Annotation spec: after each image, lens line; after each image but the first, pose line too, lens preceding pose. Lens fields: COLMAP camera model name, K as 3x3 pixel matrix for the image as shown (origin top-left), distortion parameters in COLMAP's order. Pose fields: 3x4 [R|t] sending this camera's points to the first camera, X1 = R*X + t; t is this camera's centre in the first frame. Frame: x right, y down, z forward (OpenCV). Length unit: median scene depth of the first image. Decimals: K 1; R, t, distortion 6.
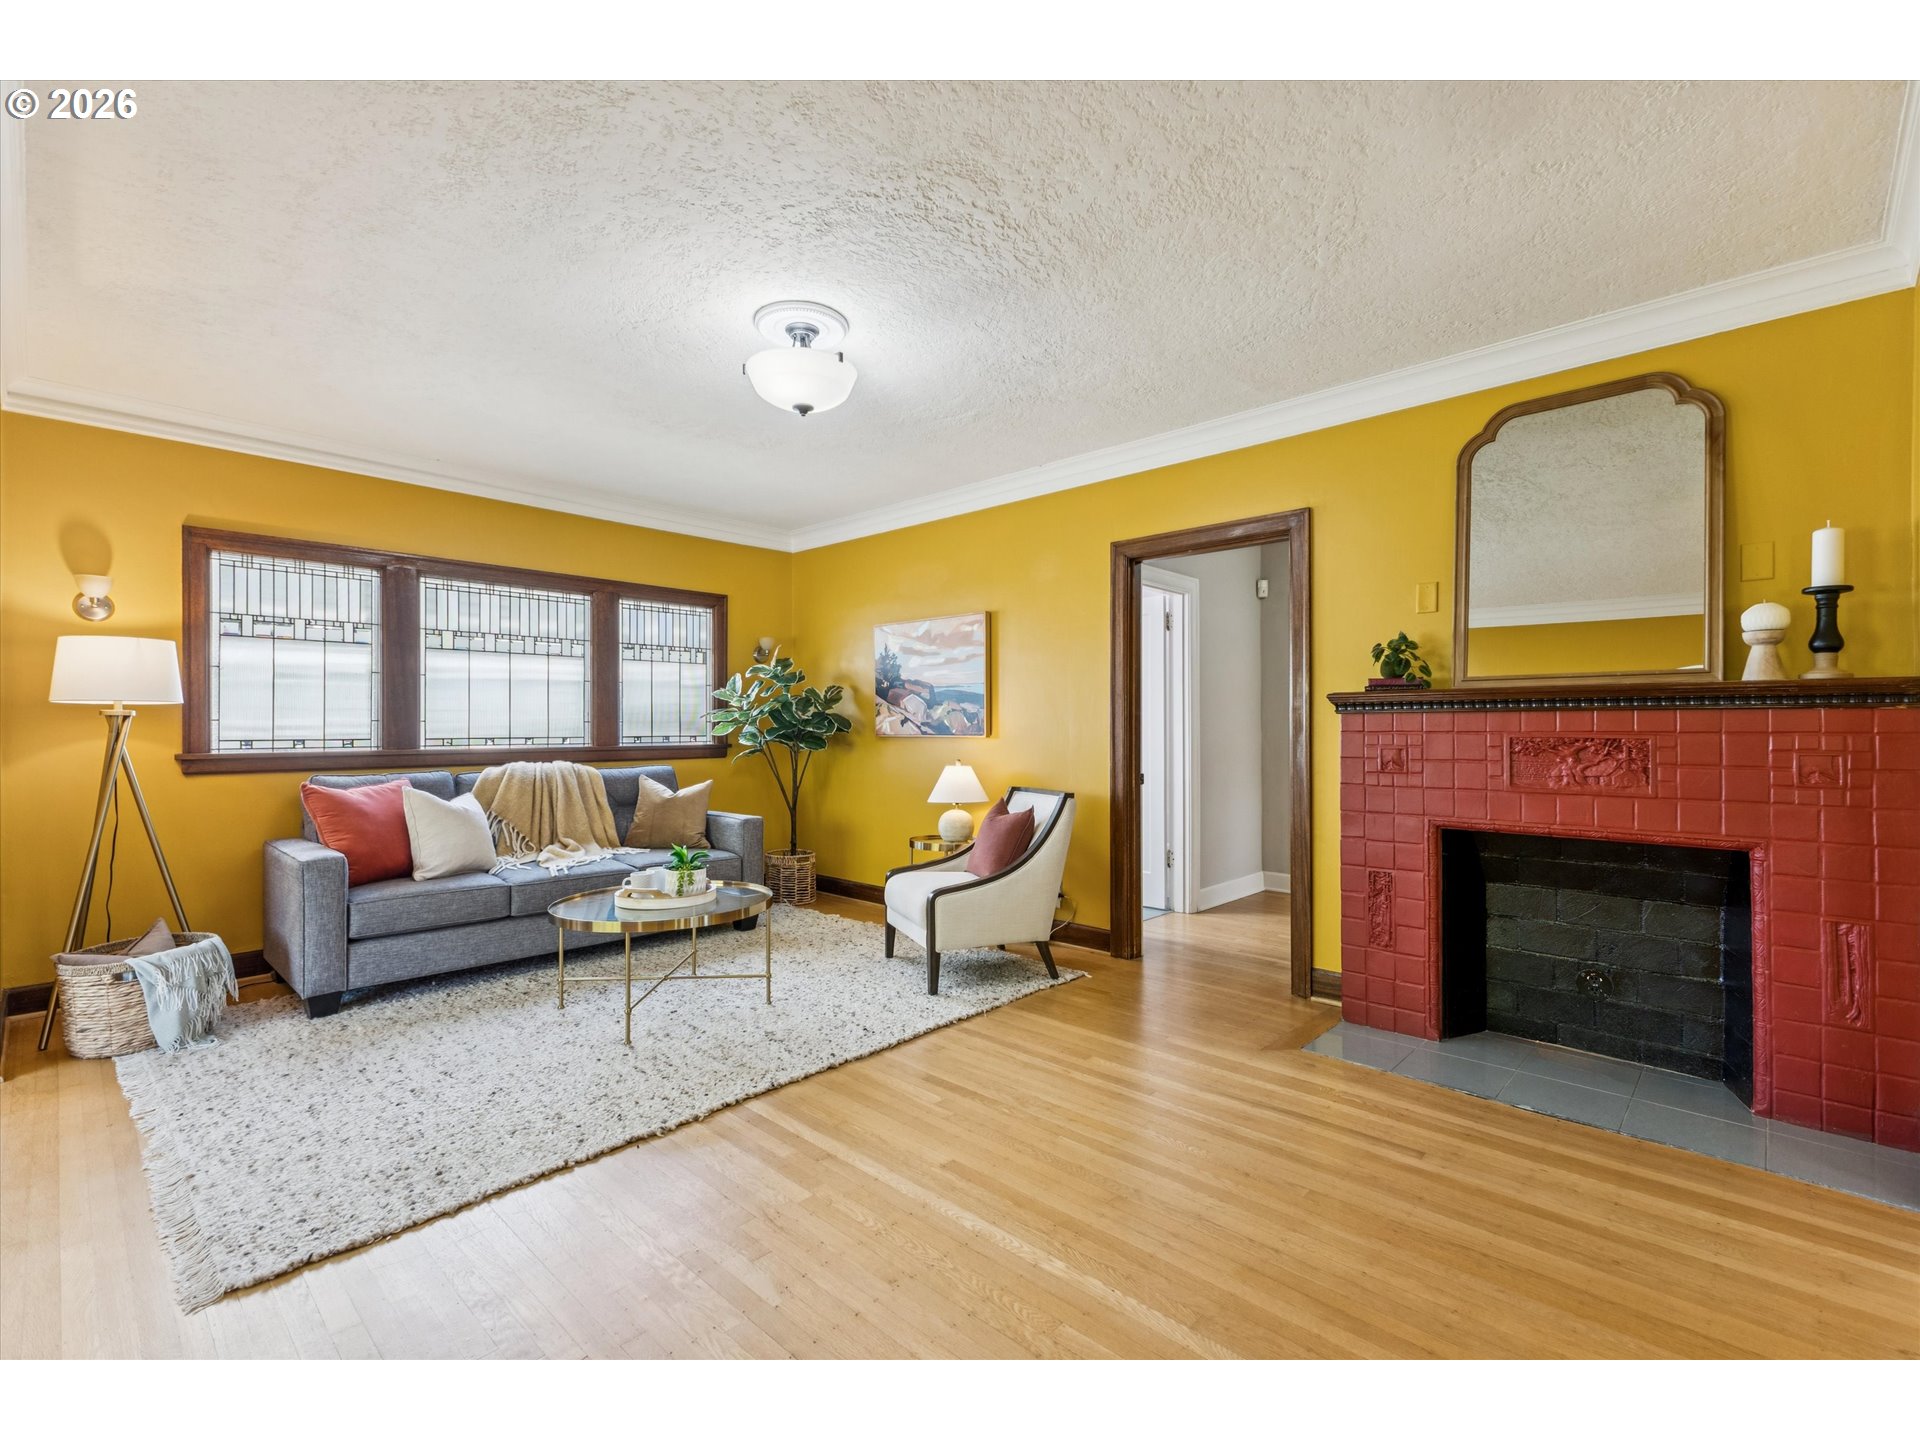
lens RADIAL K [[839.6, 0, 962.9], [0, 839.6, 727.2], [0, 0, 1]] dist [0.013047, -0.000328]
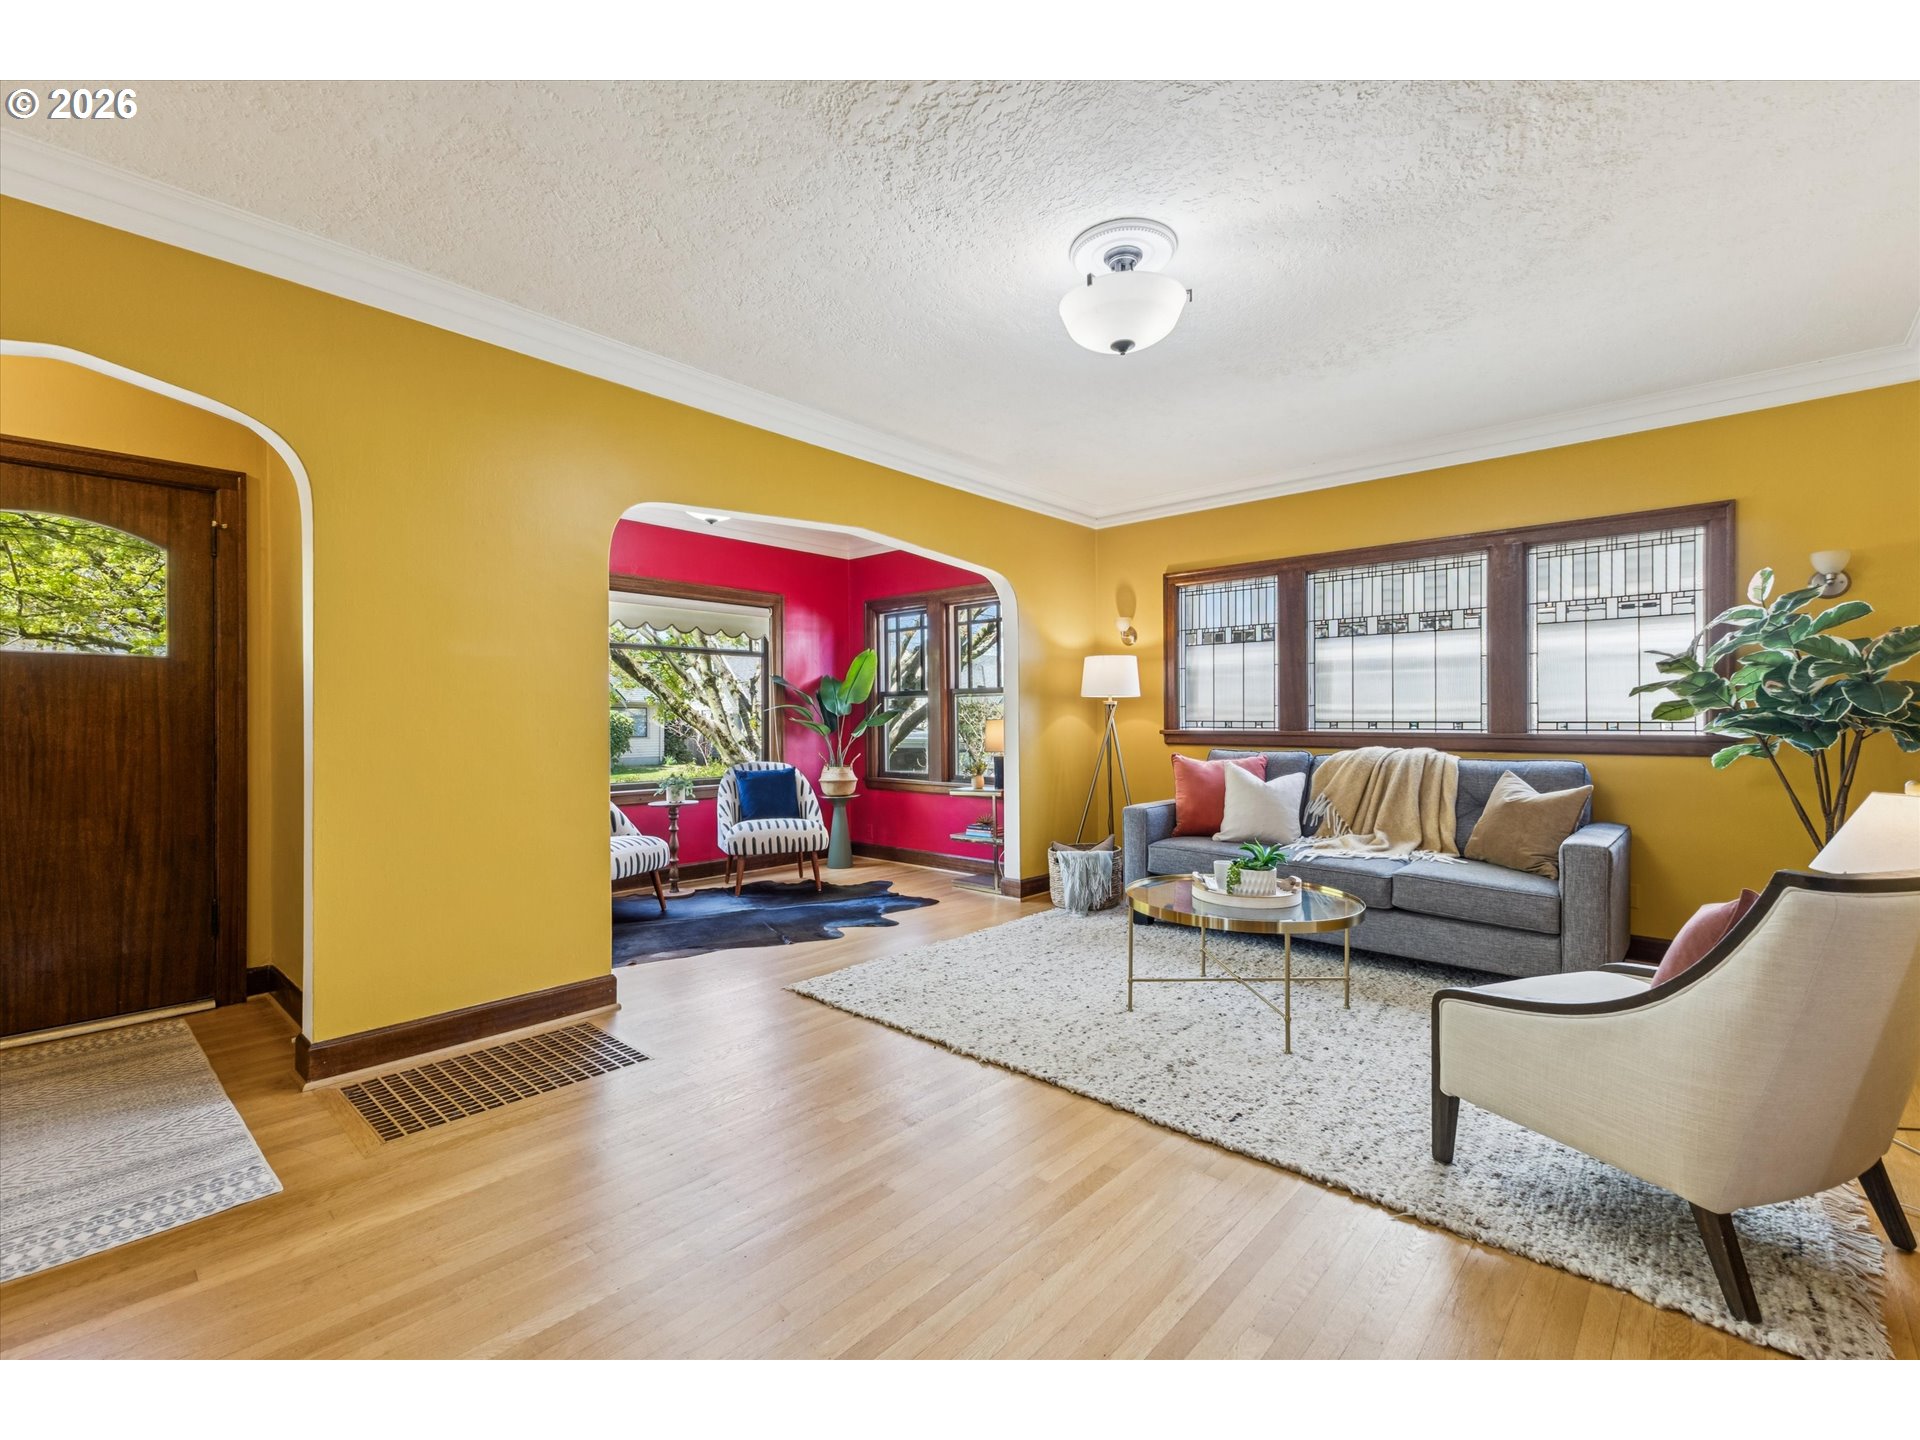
lens RADIAL K [[837.2, 0, 960.0], [0, 837.2, 720.0], [0, 0, 1]] dist [0.009404, -0.003105]
pose [[0.017499, 0.008216, -0.999813, 0.484044], [0.004704, 0.999954, 0.008299, 0.000788], [0.999836, -0.004848, 0.017460, 0.576072]]
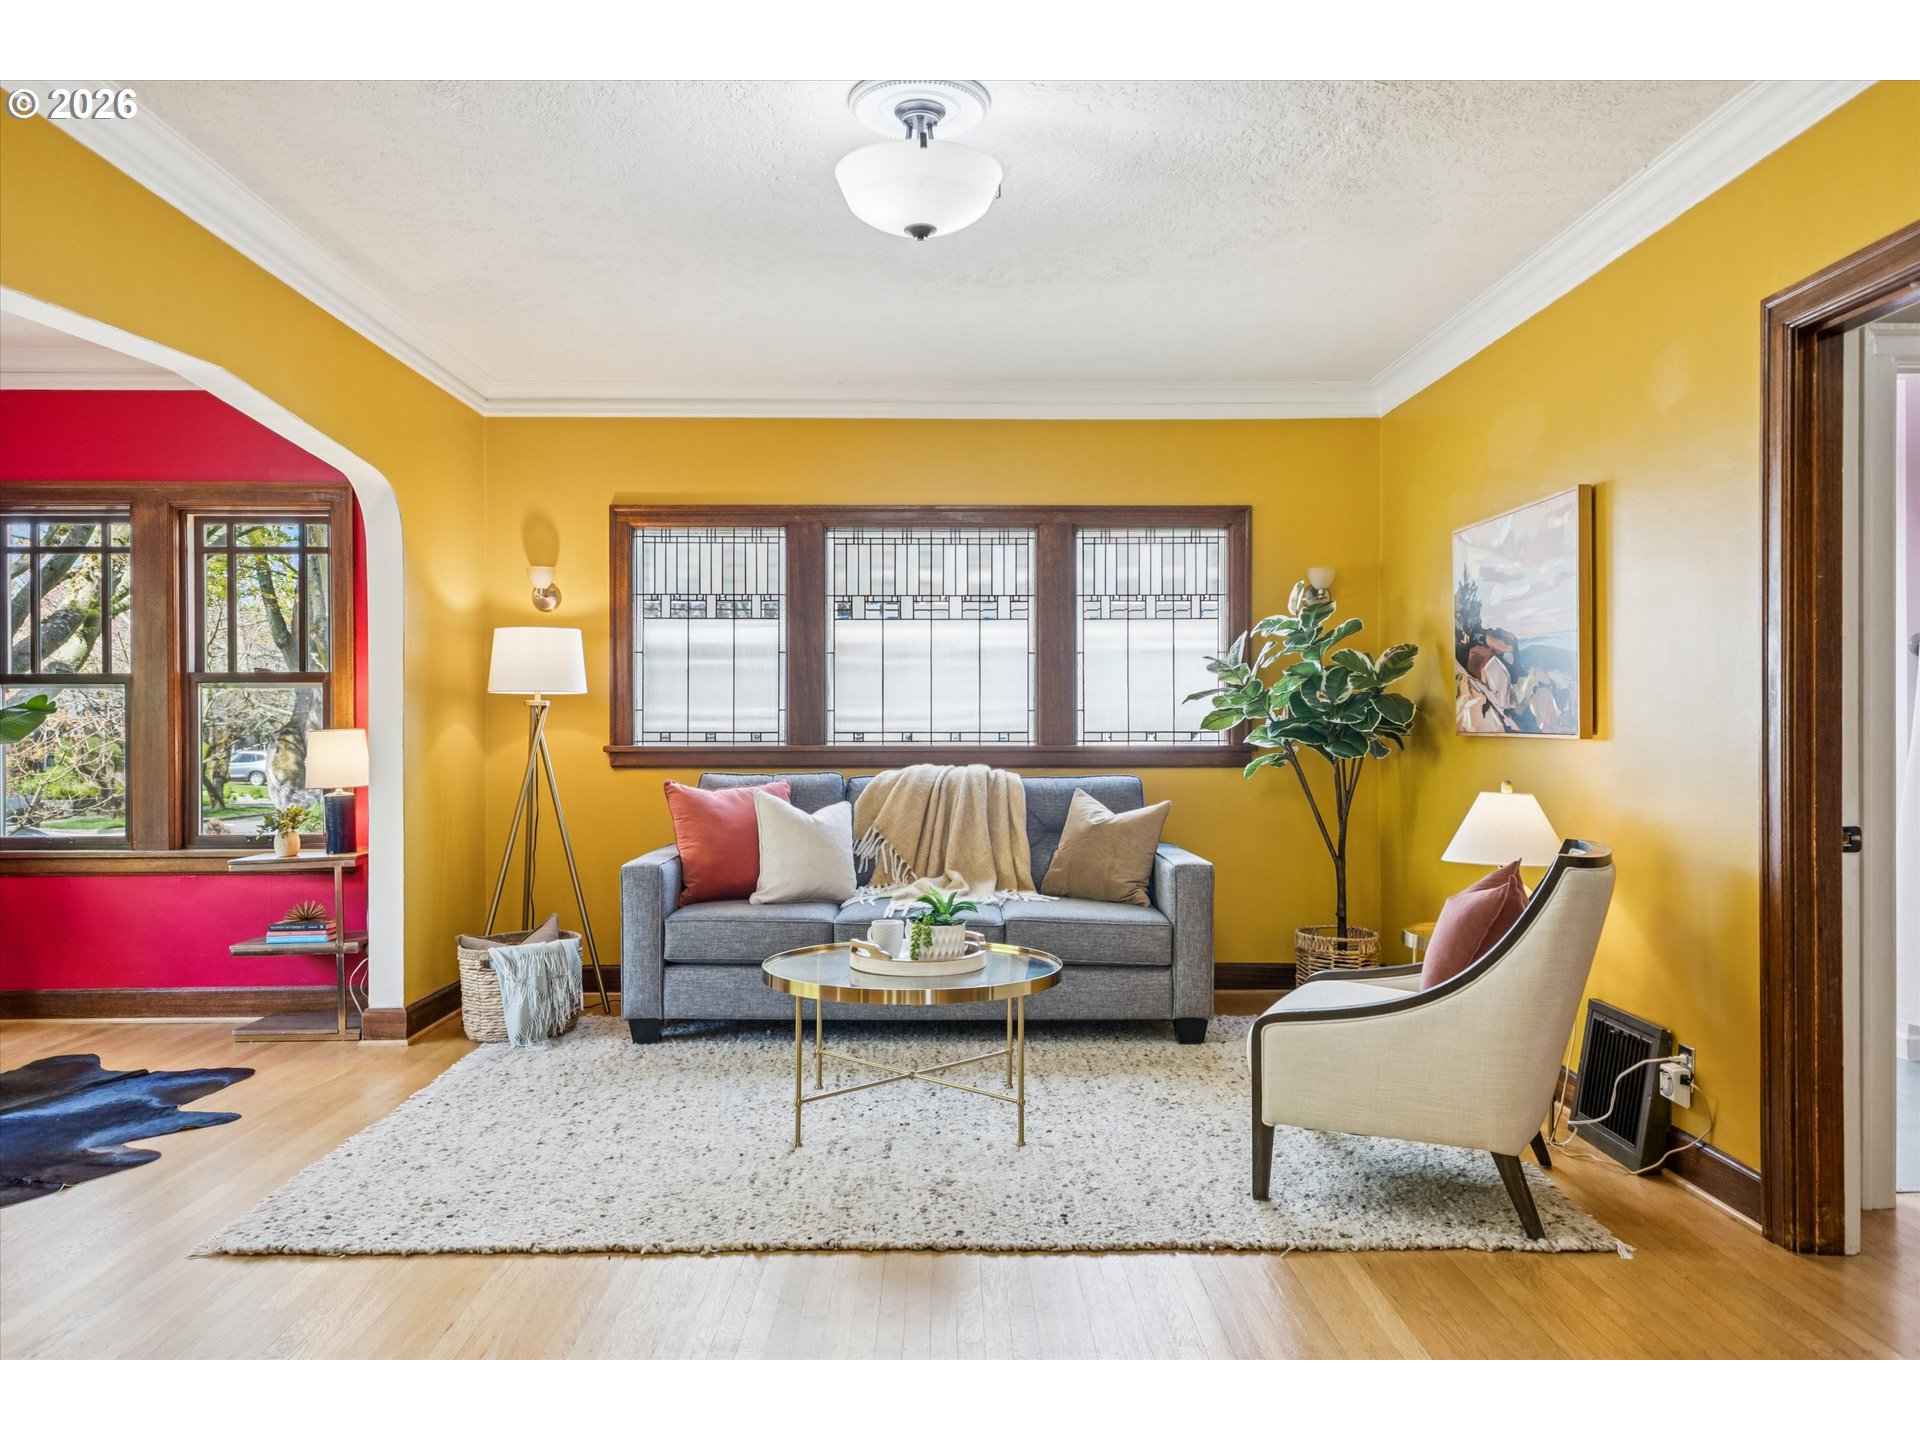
lens RADIAL K [[1372.8, 0, 960.0], [0, 1372.8, 720.0], [0, 0, 1]] dist [0.017317, -0.003808]
pose [[0.694522, 0.001993, -0.719469, 0.425162], [-0.000498, 0.999997, 0.002290, -0.000976], [0.719472, -0.001232, 0.694521, 0.197951]]
